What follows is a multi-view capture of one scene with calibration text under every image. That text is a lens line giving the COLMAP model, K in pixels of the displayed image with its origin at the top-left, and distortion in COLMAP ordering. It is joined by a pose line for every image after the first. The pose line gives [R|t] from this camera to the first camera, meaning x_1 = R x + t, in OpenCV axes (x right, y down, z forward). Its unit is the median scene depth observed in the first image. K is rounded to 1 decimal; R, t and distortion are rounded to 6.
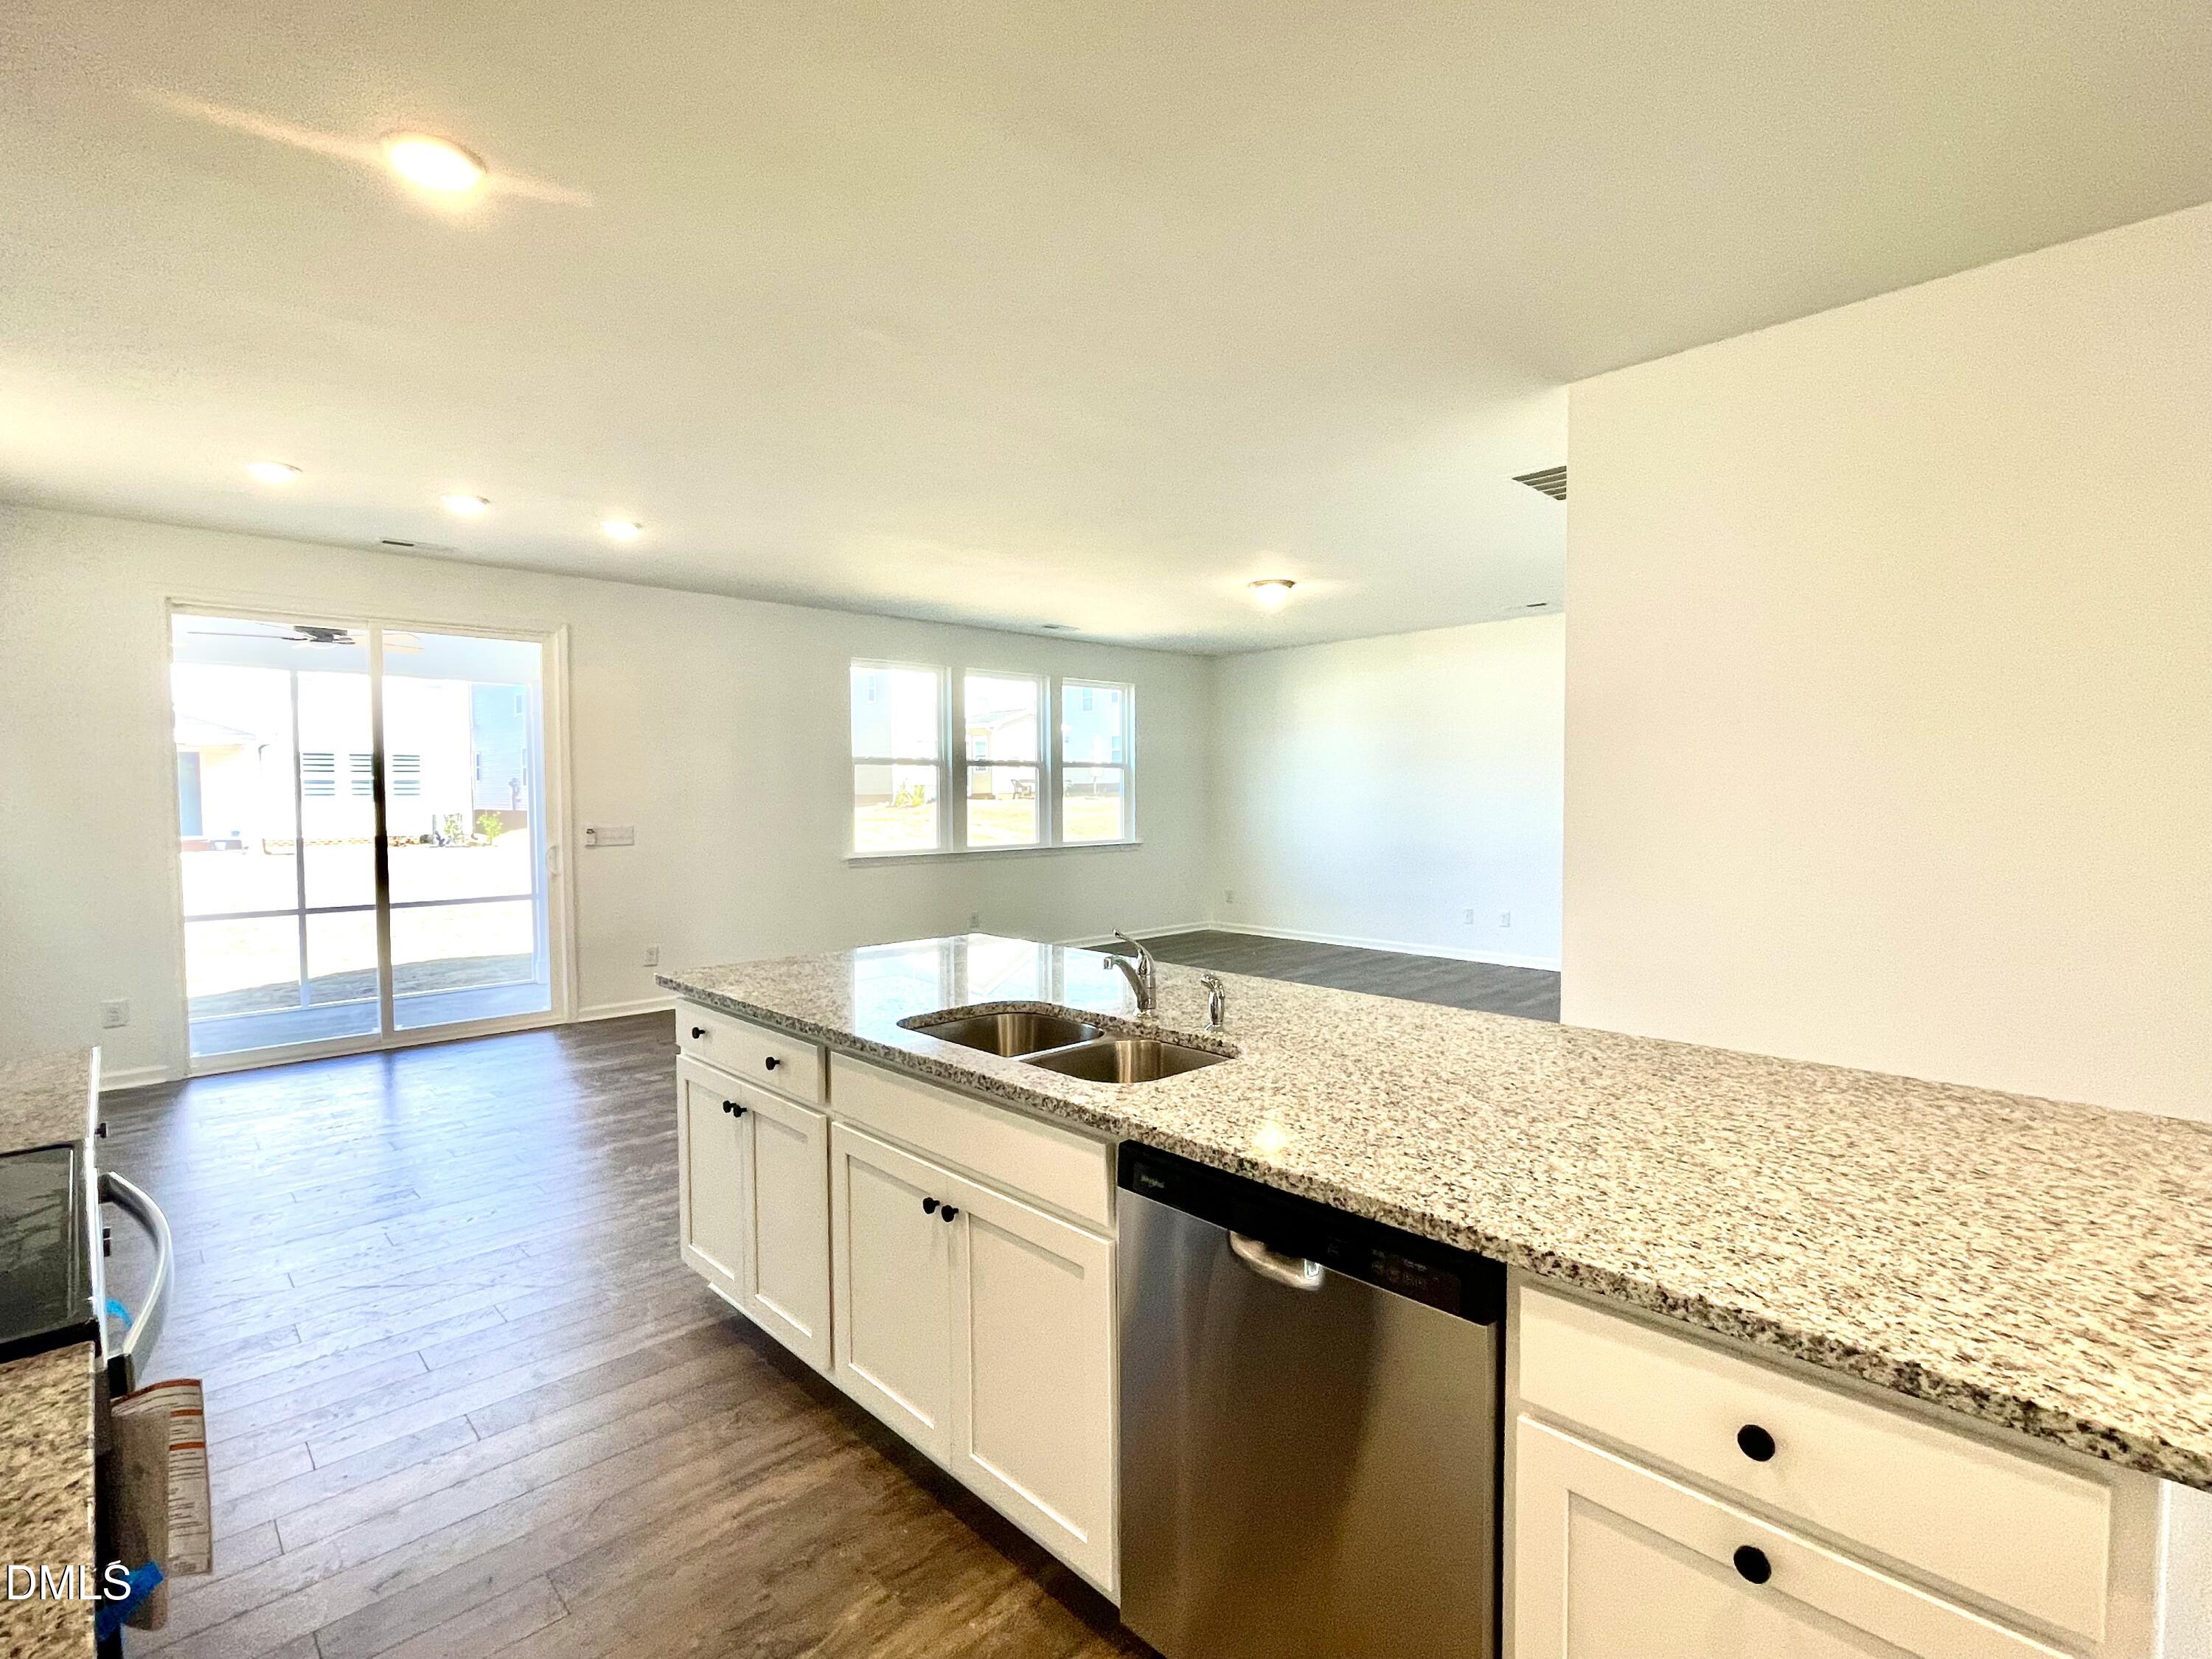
lens RADIAL K [[1057.0, 0, 1093.4], [0, 1057.0, 830.7], [0, 0, 1]] dist [-0.002811, -0.000099]
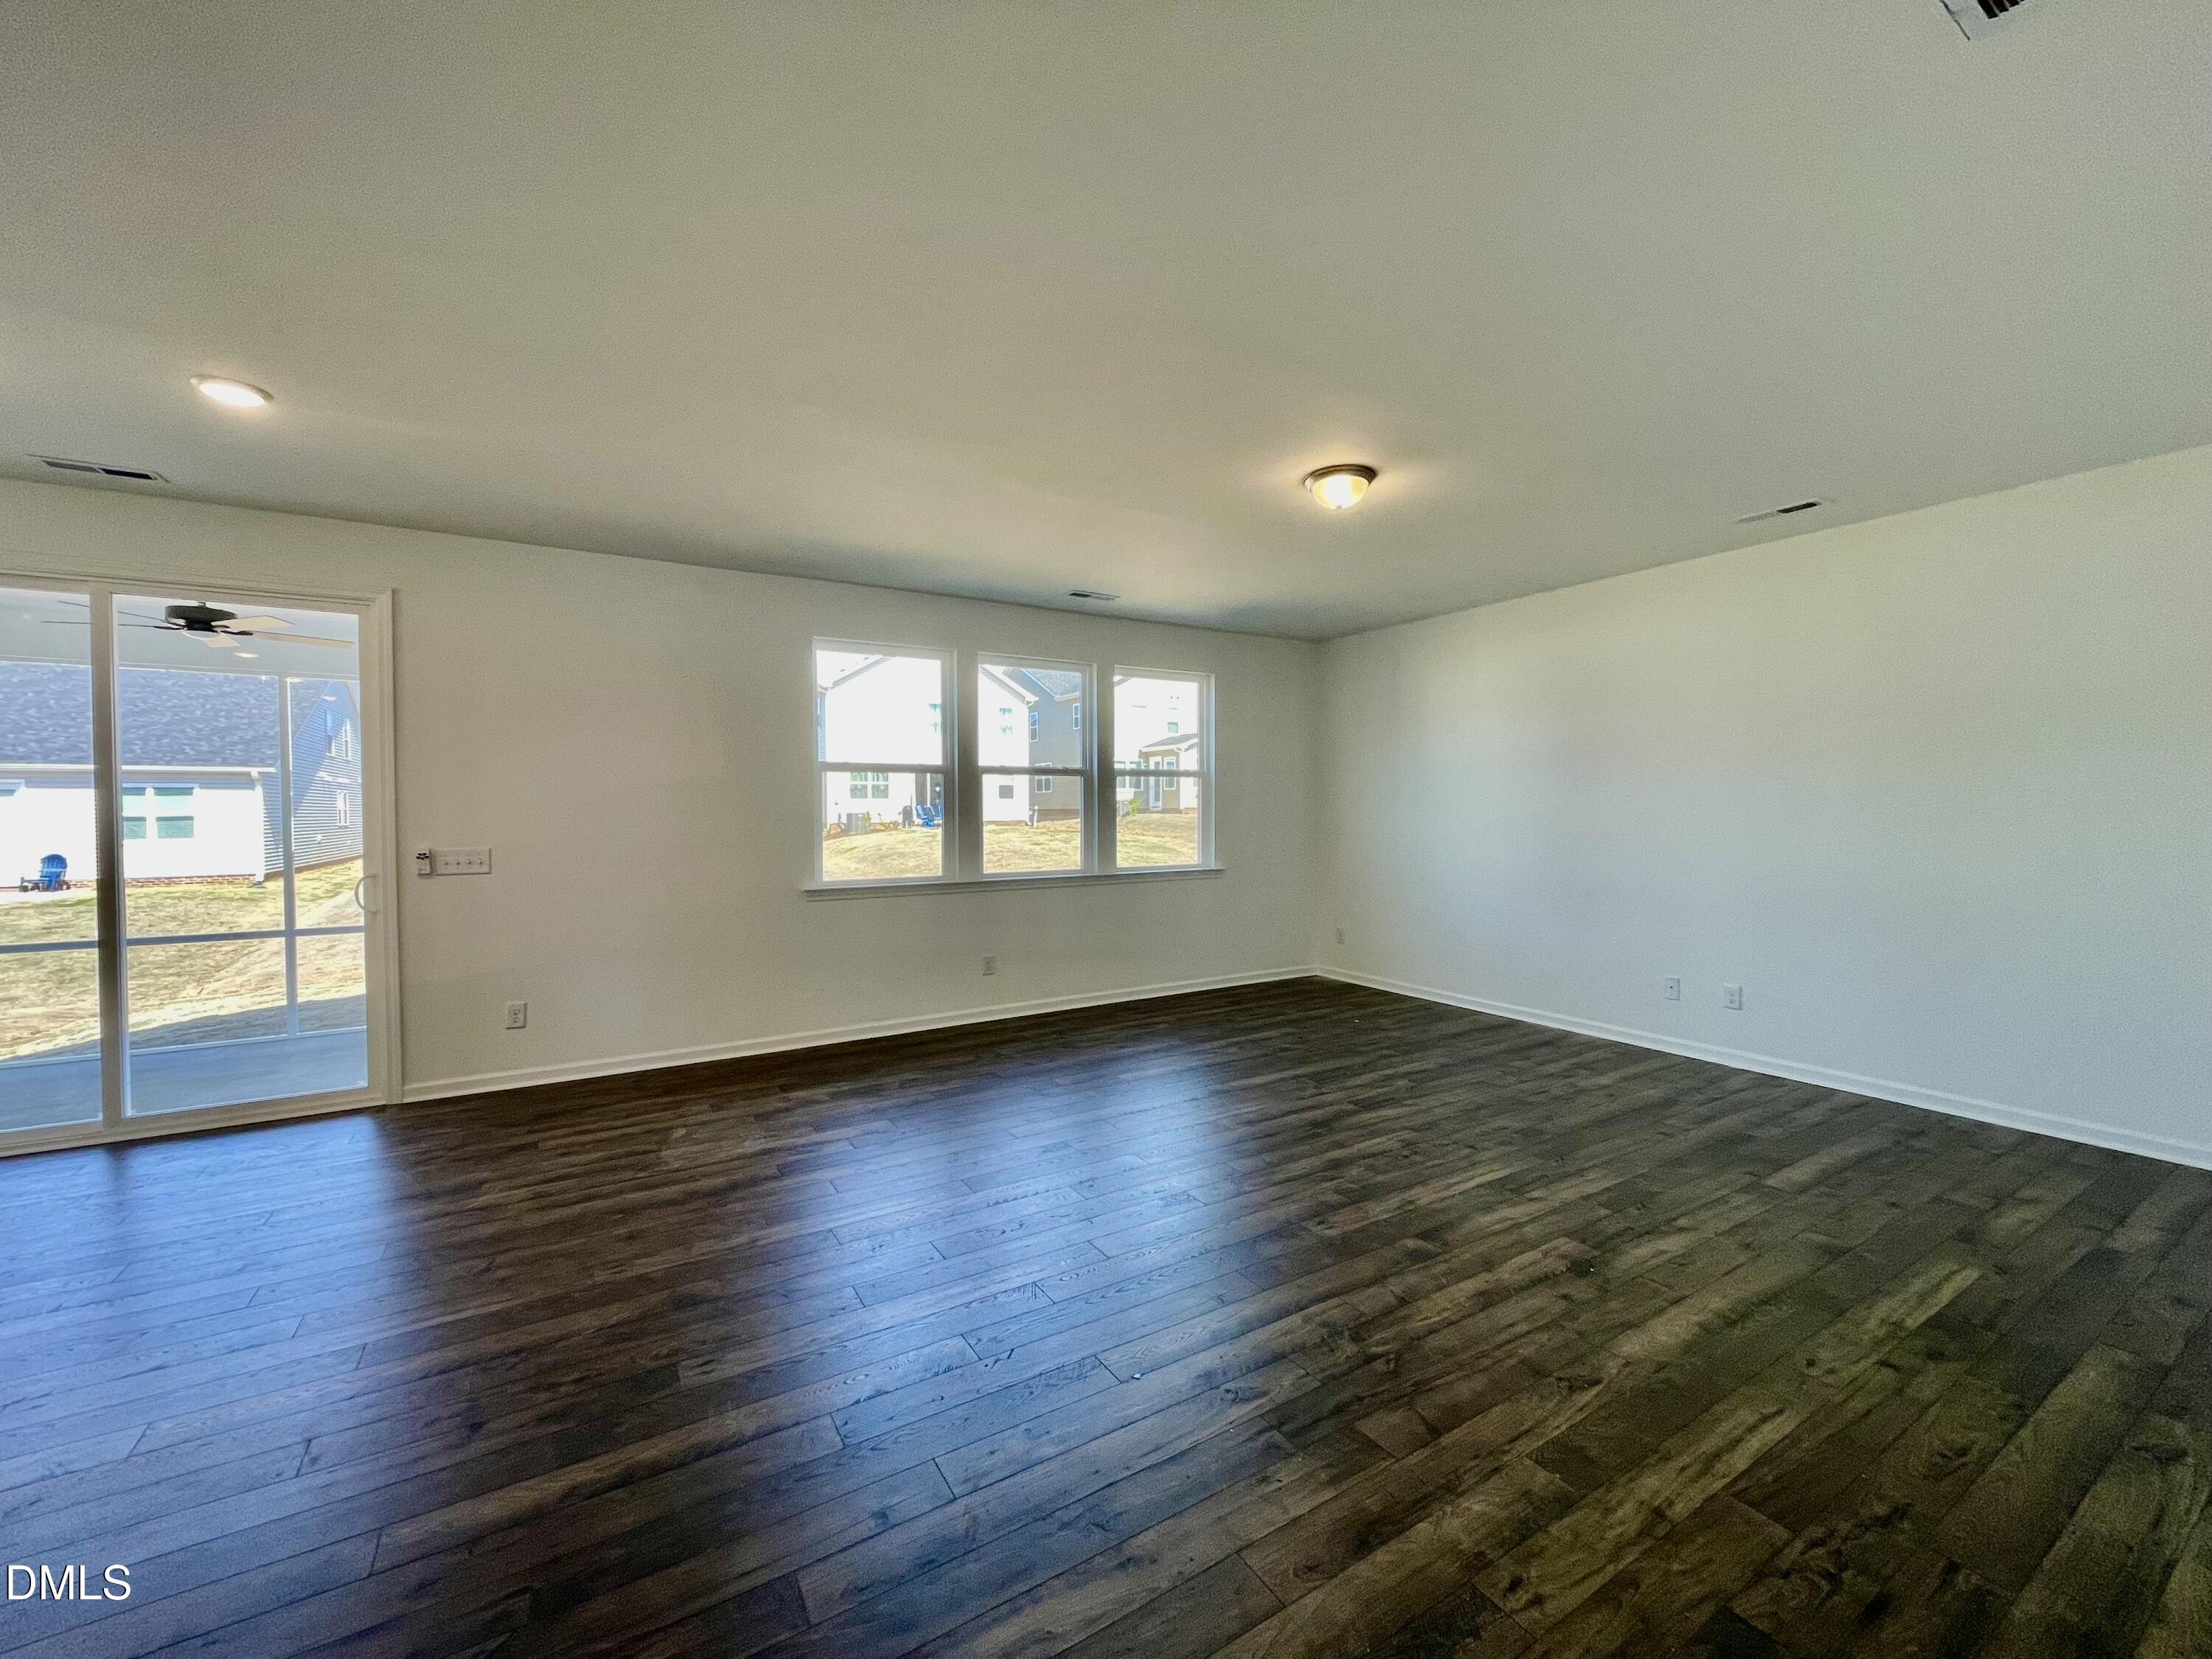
lens RADIAL K [[885.7, 0, 1112.6], [0, 885.7, 832.3], [0, 0, 1]] dist [-0.005300, 0.001128]
pose [[0.978926, 0.008181, -0.204050, 0.136536], [-0.009781, 0.999929, -0.006834, -0.016052], [0.203979, 0.008686, 0.978937, 0.430887]]
